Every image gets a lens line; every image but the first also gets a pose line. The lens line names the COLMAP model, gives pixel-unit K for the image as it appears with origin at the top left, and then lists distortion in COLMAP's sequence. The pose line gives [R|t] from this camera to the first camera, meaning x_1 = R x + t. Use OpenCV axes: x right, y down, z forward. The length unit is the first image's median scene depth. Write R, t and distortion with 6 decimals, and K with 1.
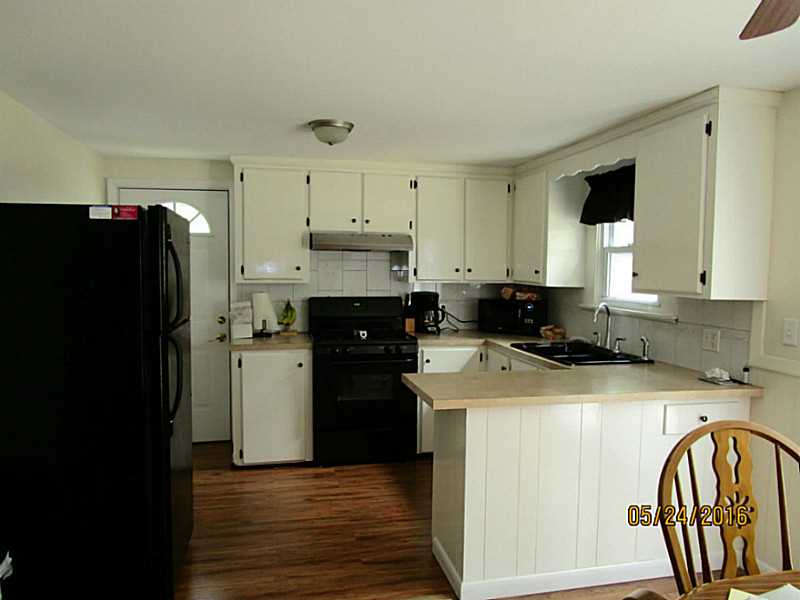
lens RADIAL K [[568.7, 0, 400.0], [0, 568.7, 300.0], [0, 0, 1]] dist [-0.030813, 0.003624]
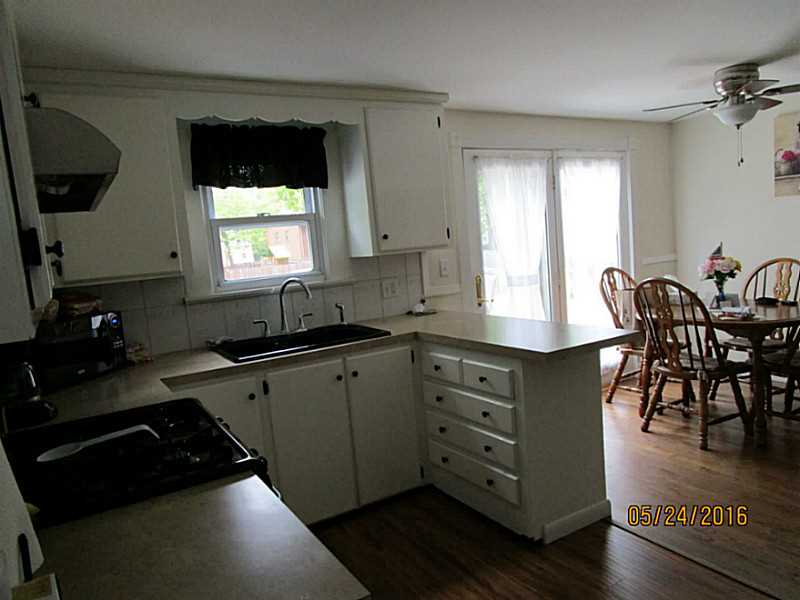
lens RADIAL K [[568.7, 0, 400.0], [0, 568.7, 300.0], [0, 0, 1]] dist [-0.030813, 0.003624]
pose [[-0.325519, -0.087547, 0.941474, -0.677612], [0.137176, 0.980797, 0.138633, -0.080834], [-0.935532, 0.174275, -0.307258, 1.452575]]
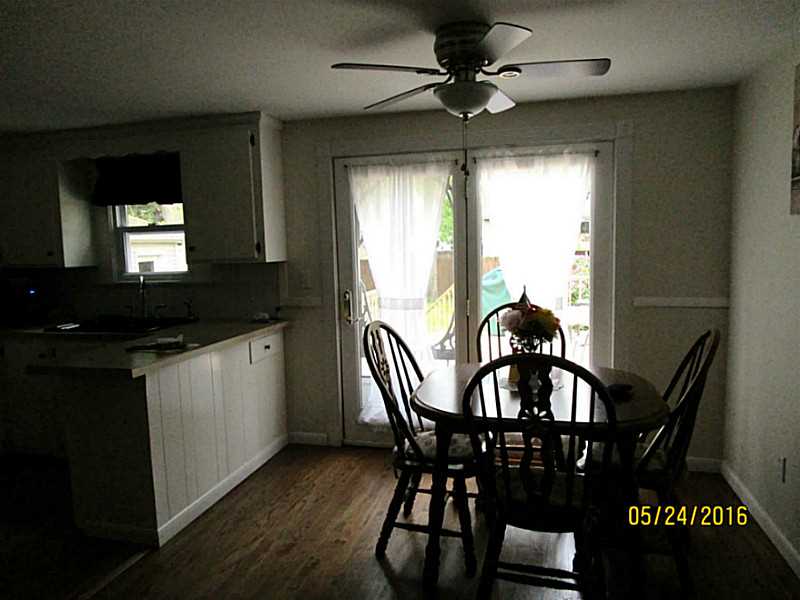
lens RADIAL K [[568.7, 0, 400.0], [0, 568.7, 300.0], [0, 0, 1]] dist [-0.030813, 0.003624]
pose [[0.443718, -0.114254, 0.888853, -0.536685], [0.088892, 0.992560, 0.083209, 0.004514], [-0.891747, 0.042091, 0.450573, 0.053321]]
